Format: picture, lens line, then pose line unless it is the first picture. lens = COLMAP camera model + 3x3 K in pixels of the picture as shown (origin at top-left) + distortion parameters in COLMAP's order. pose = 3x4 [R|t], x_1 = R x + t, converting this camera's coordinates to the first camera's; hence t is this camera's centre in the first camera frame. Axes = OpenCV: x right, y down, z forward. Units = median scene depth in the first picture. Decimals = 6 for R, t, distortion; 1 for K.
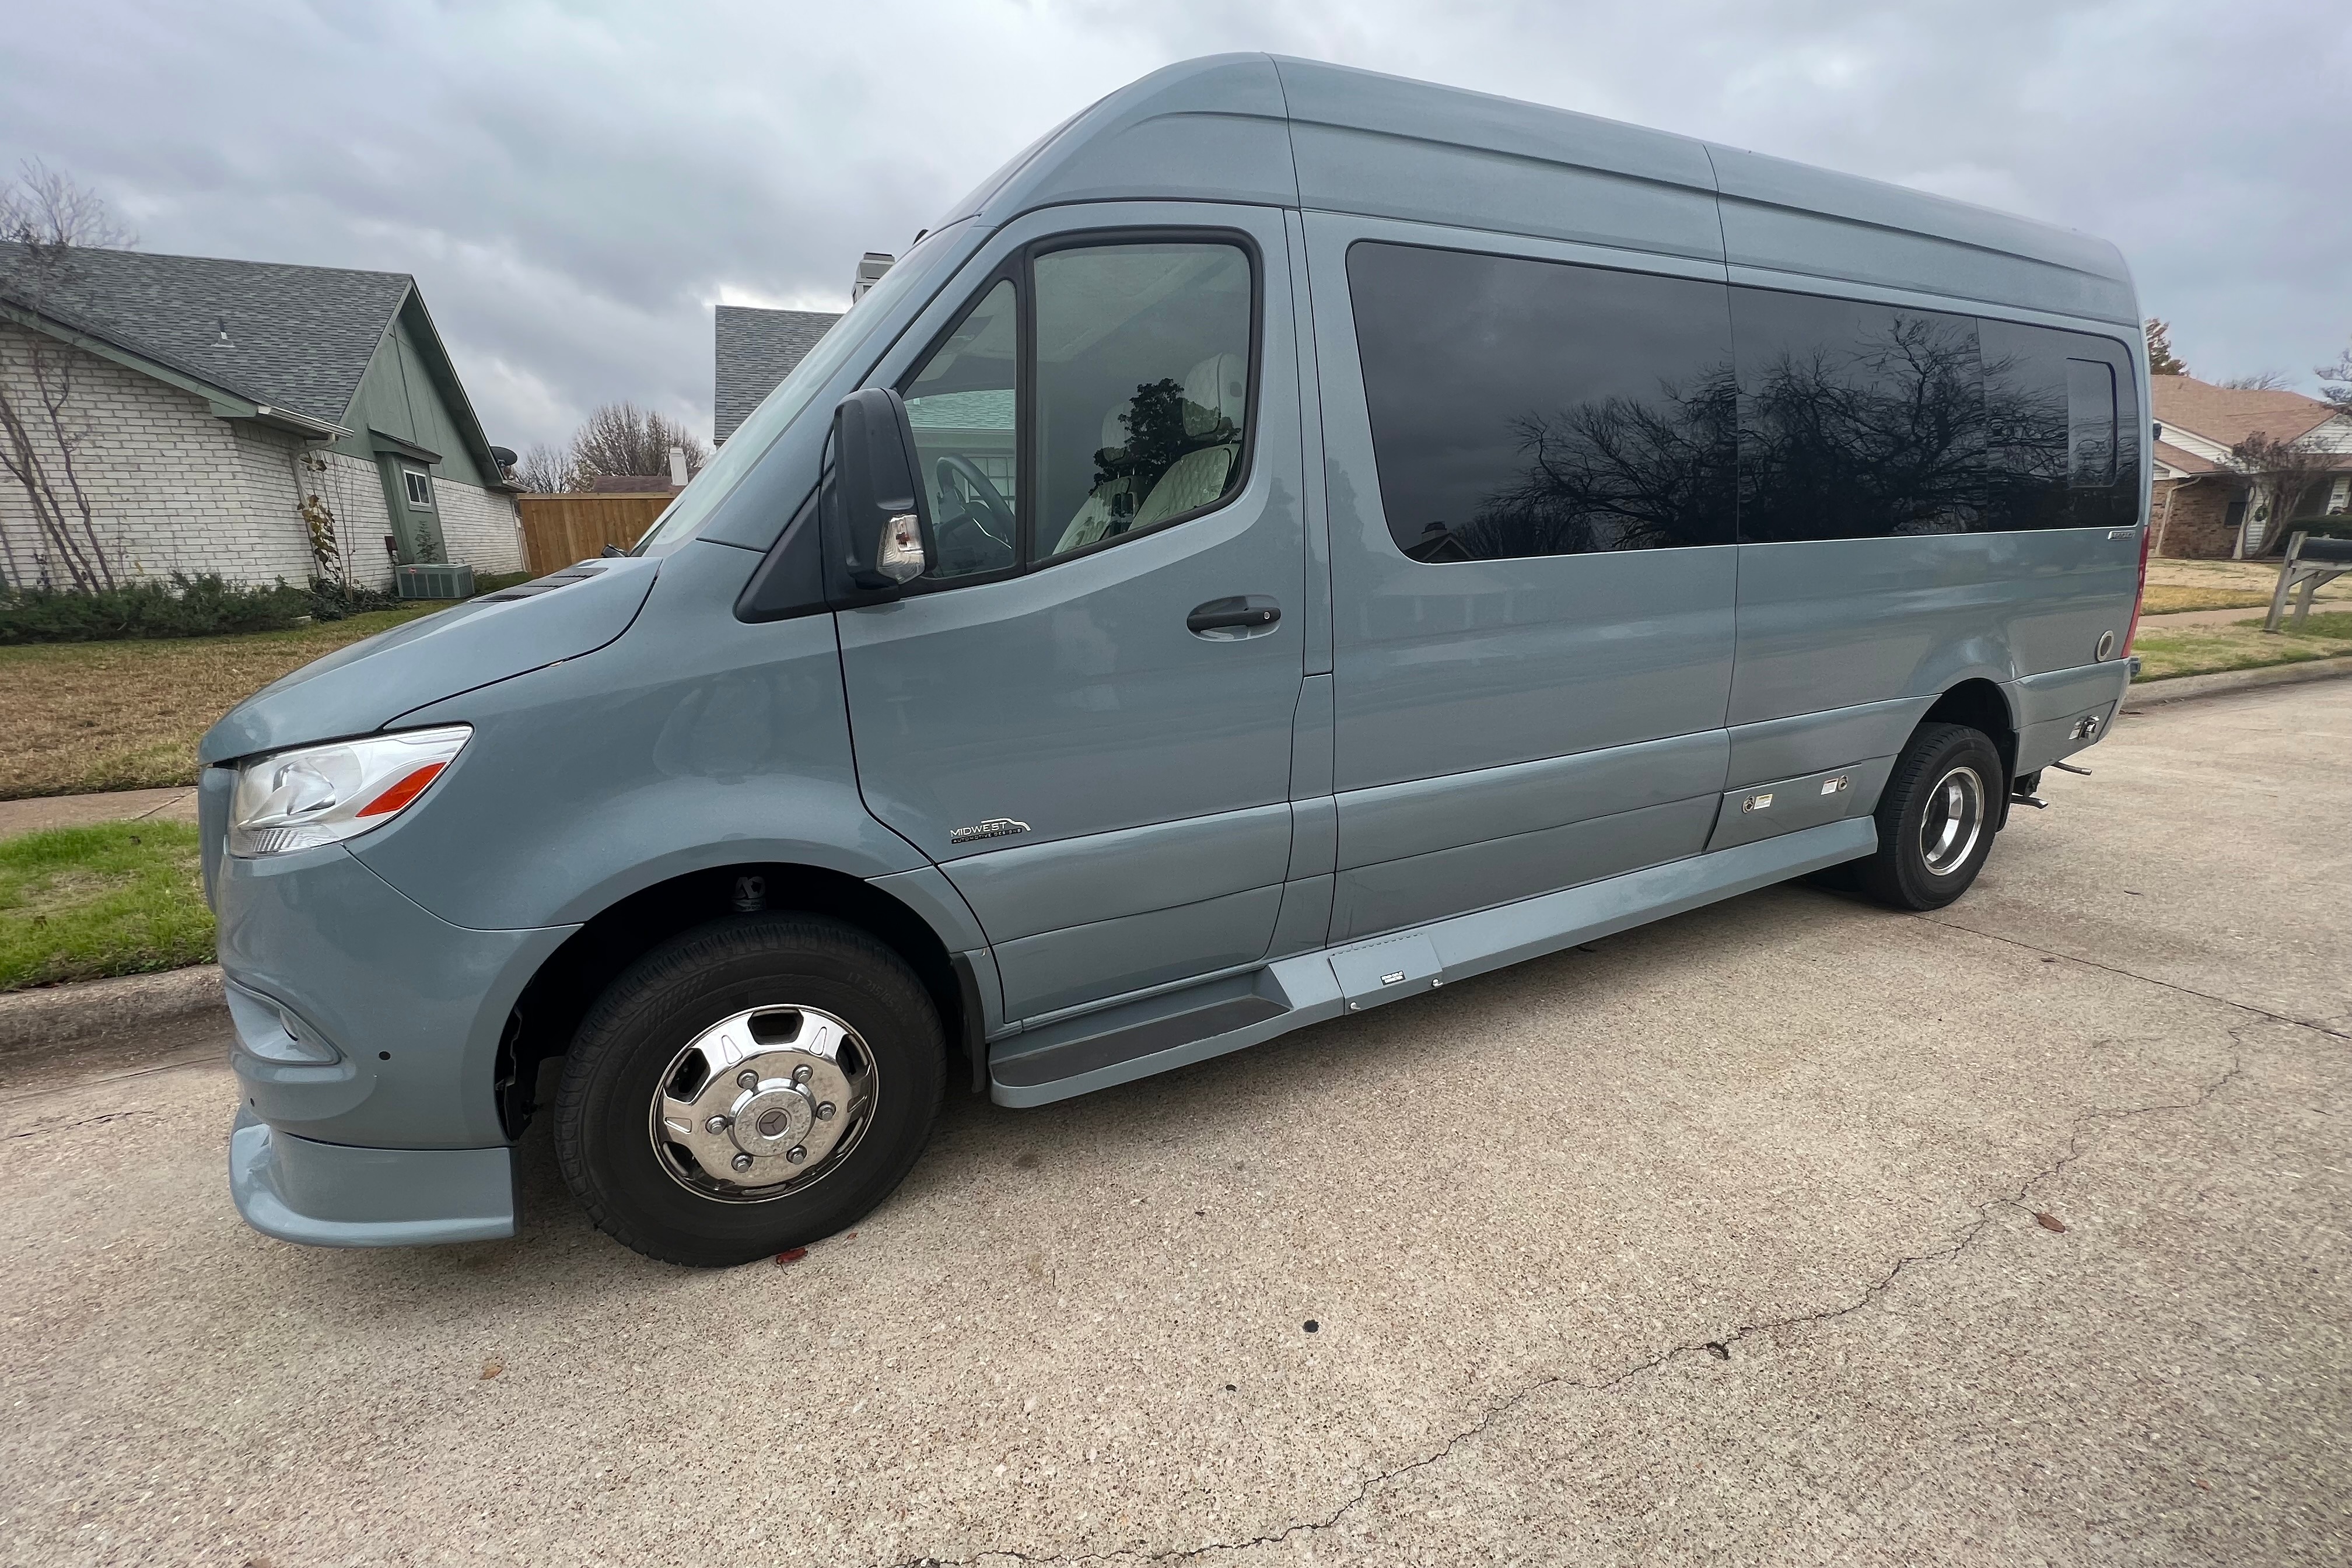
lens RADIAL K [[880.2, 0, 1176.0], [0, 880.2, 784.0], [0, 0, 1]] dist [0.000112, 0.000109]
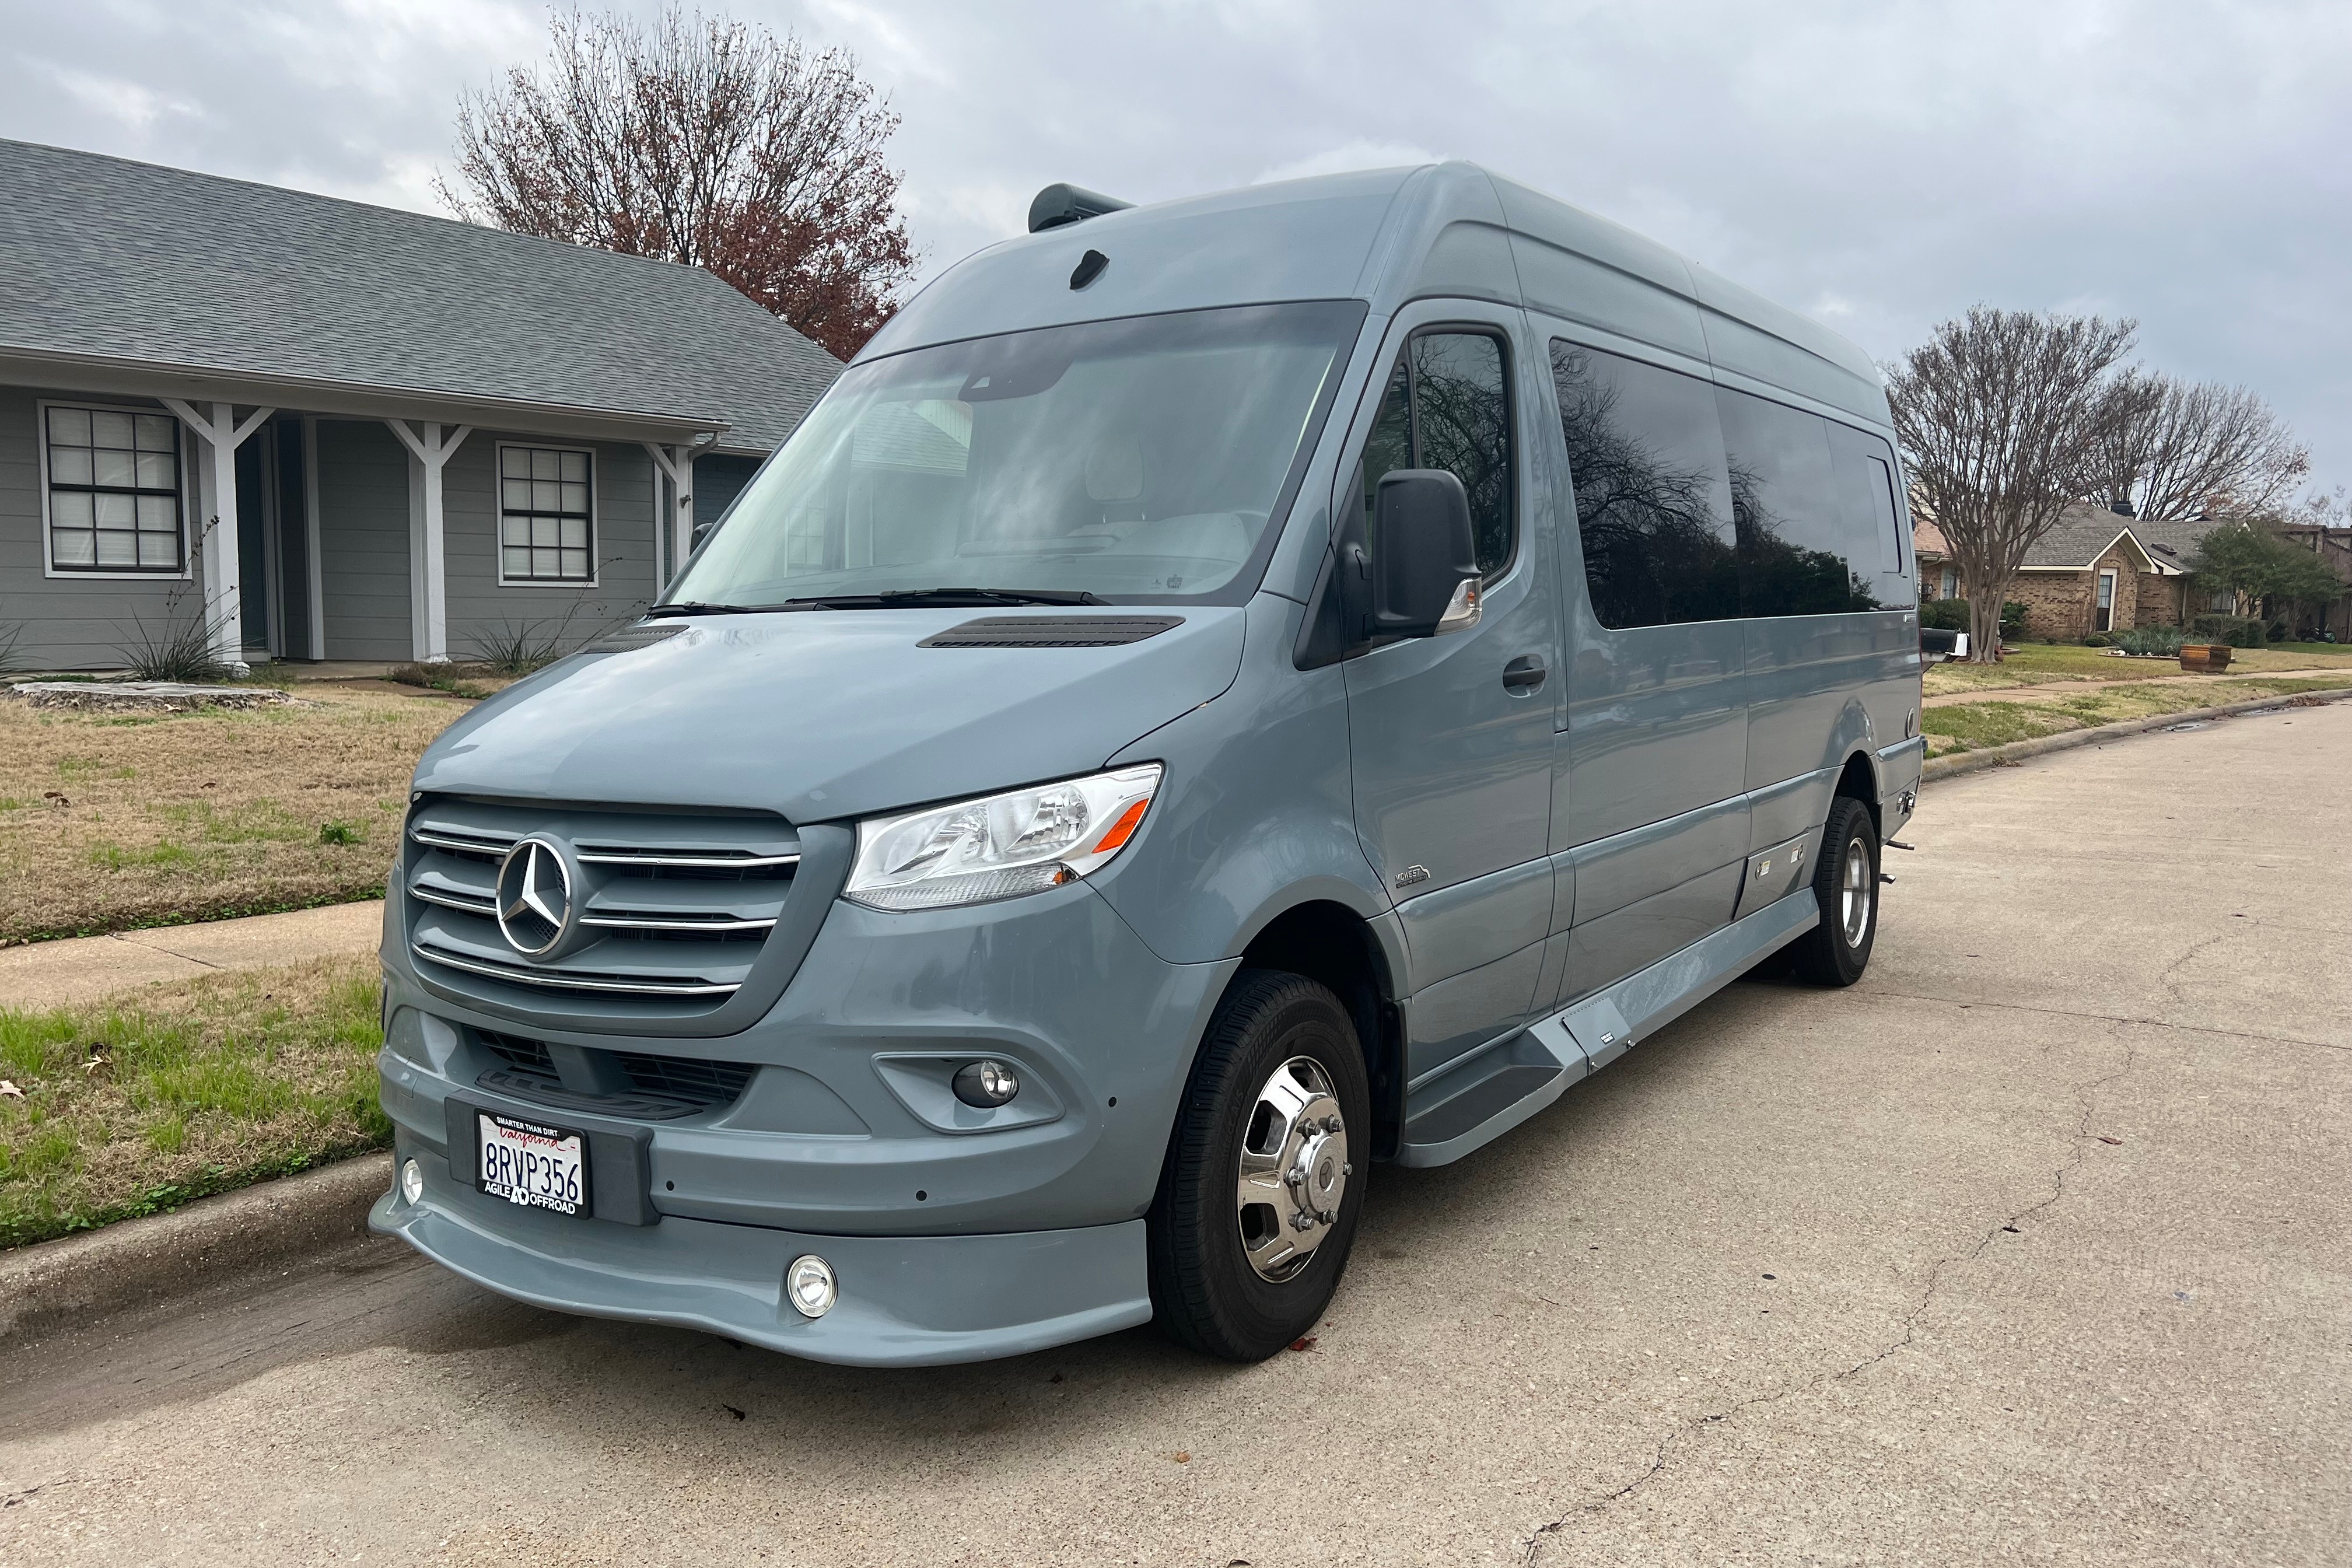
lens RADIAL K [[1651.6, 0, 1176.0], [0, 1651.6, 784.0], [0, 0, 1]] dist [0.046861, -0.001476]
pose [[0.867096, -0.018141, 0.497810, -1.288456], [0.089335, 0.988798, -0.119573, 0.138337], [-0.490065, 0.148153, 0.859004, -0.475828]]
